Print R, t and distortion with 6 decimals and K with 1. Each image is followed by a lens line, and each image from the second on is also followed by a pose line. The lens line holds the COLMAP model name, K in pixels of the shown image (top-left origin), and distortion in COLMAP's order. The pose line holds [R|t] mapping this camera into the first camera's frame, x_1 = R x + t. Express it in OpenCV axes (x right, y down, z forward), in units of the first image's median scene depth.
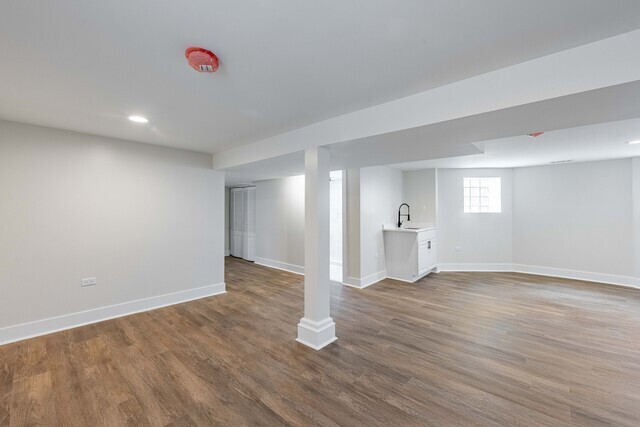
lens RADIAL K [[259.6, 0, 321.0], [0, 259.6, 207.7], [0, 0, 1]] dist [-0.000587, -0.000167]
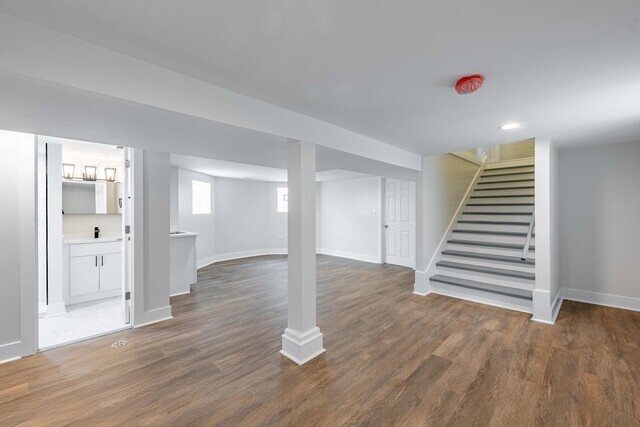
lens RADIAL K [[263.4, 0, 320.0], [0, 263.4, 213.5], [0, 0, 1]] dist [0.000894, -0.000008]
pose [[0.059757, -0.013357, 0.998124, -1.062153], [0.000151, 0.999911, 0.013372, 0.006861], [-0.998213, -0.000648, 0.059754, 0.999227]]
